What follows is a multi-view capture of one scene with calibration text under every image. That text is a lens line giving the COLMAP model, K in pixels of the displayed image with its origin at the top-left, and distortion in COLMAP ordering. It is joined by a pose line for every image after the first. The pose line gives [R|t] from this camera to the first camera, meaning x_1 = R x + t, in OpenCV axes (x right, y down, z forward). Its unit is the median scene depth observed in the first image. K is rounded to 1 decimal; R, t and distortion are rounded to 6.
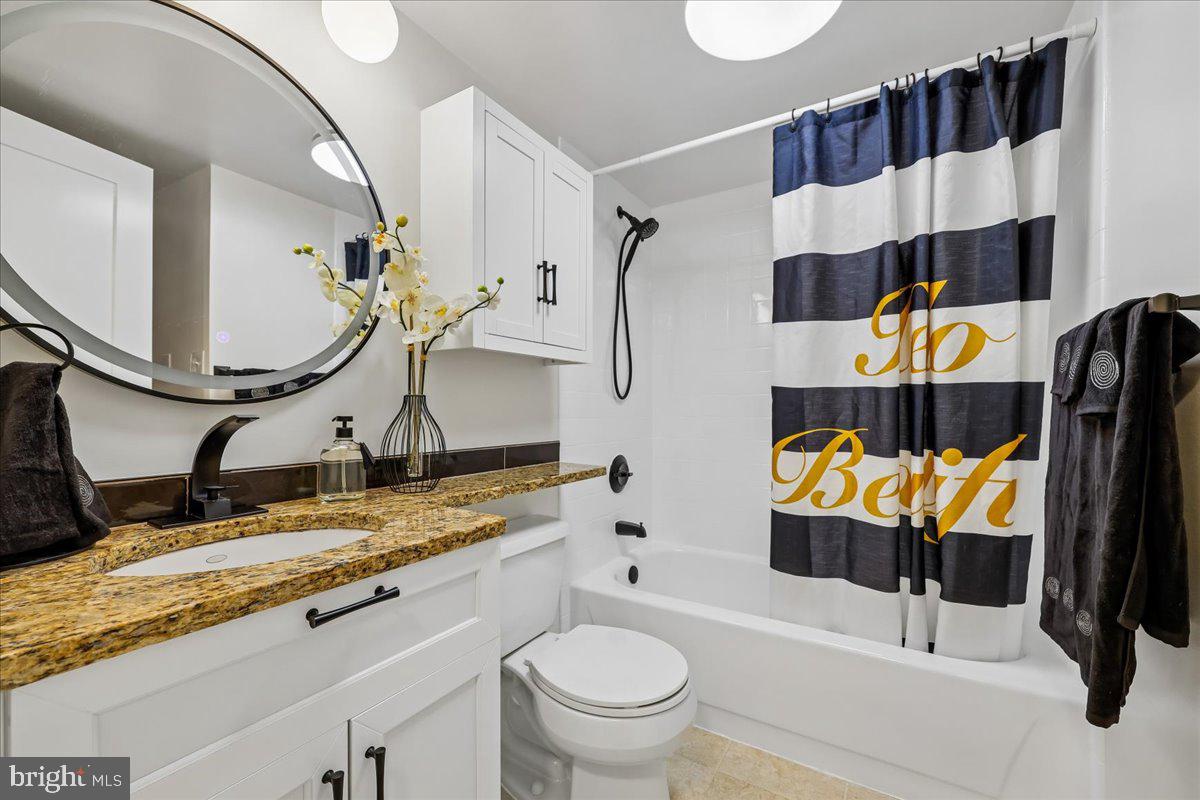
lens RADIAL K [[481.7, 0, 605.3], [0, 481.7, 409.9], [0, 0, 1]] dist [-0.000326, -0.000155]
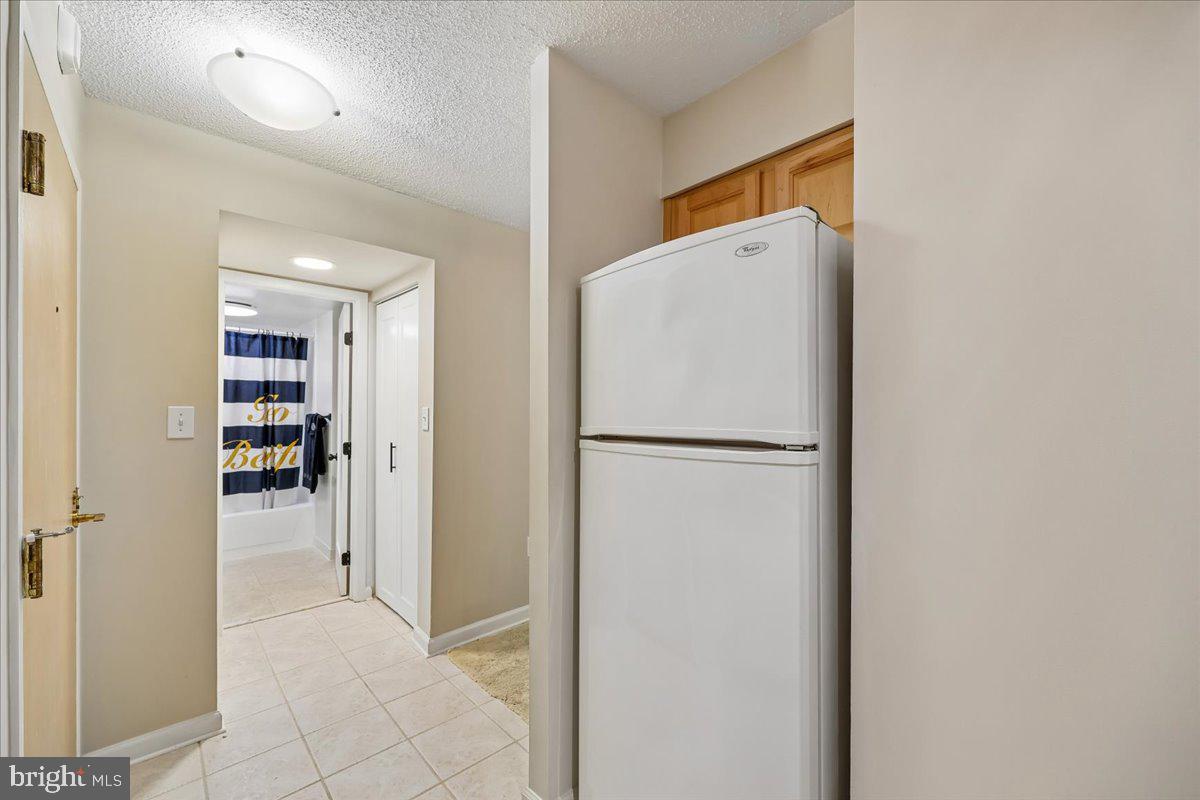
lens RADIAL K [[481.7, 0, 597.5], [0, 481.7, 407.1], [0, 0, 1]] dist [-0.000326, -0.000155]
pose [[0.275518, 0.002193, 0.961293, -1.860290], [-0.001348, 0.999997, -0.001895, -0.171504], [-0.961295, -0.000773, 0.275520, -2.017442]]
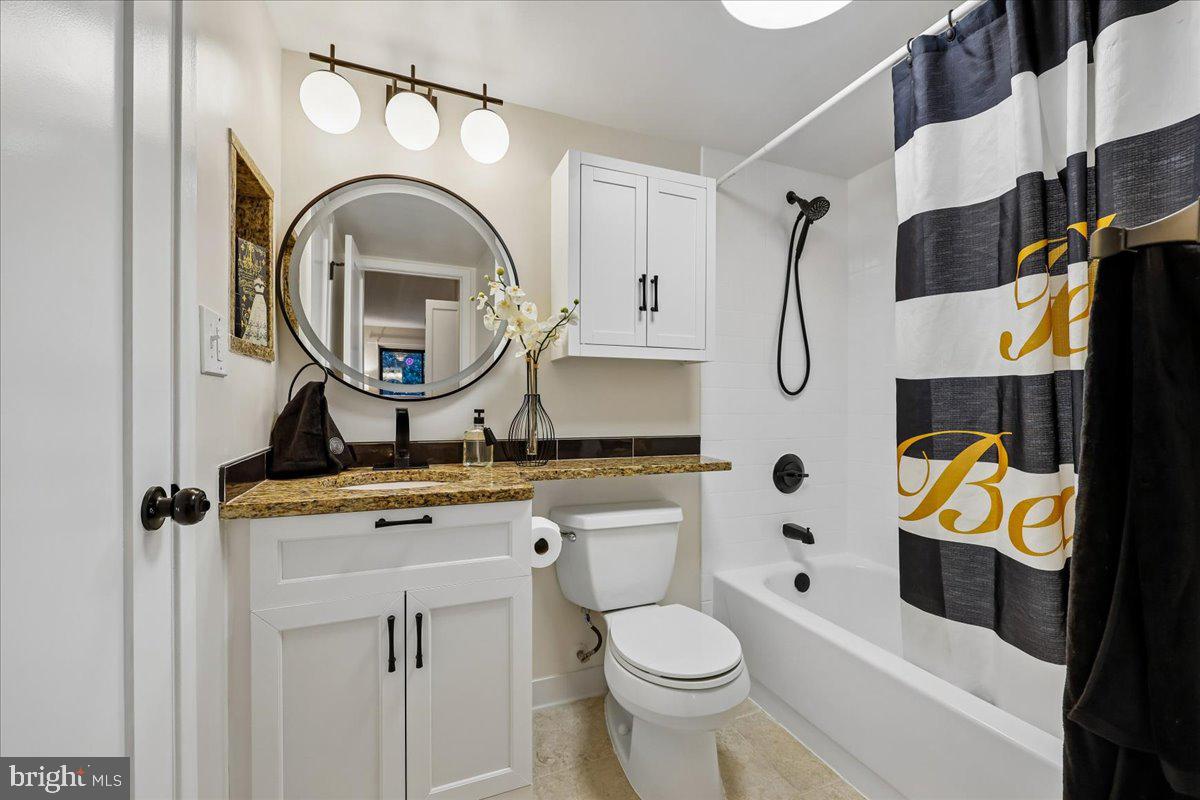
lens RADIAL K [[481.7, 0, 605.9], [0, 481.7, 406.9], [0, 0, 1]] dist [-0.000326, -0.000155]
pose [[0.804436, 0.003513, -0.594029, 0.509210], [-0.003206, 0.999994, 0.001571, 0.001154], [0.594031, 0.000641, 0.804442, 0.036876]]
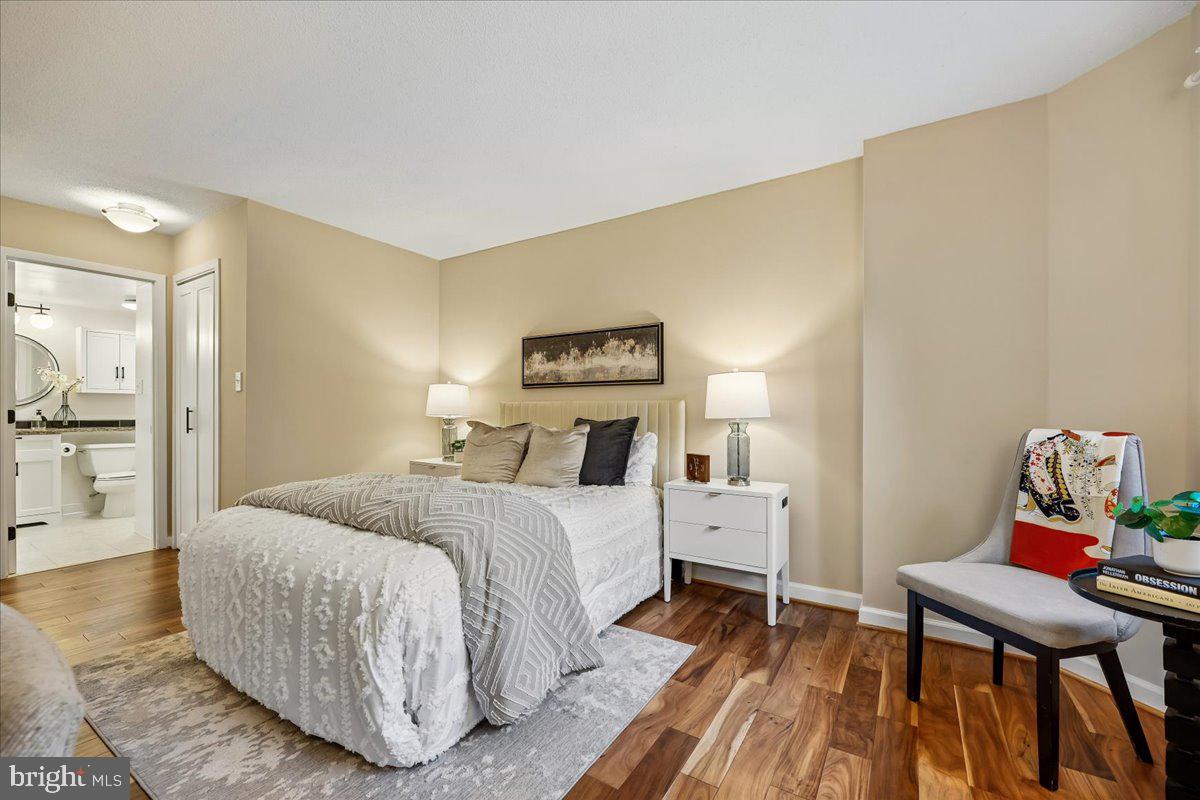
lens RADIAL K [[481.7, 0, 596.4], [0, 481.7, 412.4], [0, 0, 1]] dist [-0.000326, -0.000155]
pose [[0.999890, 0.001779, -0.014712, 3.647942], [-0.001718, 0.999990, 0.004212, 0.005337], [0.014719, -0.004186, 0.999883, -2.625614]]
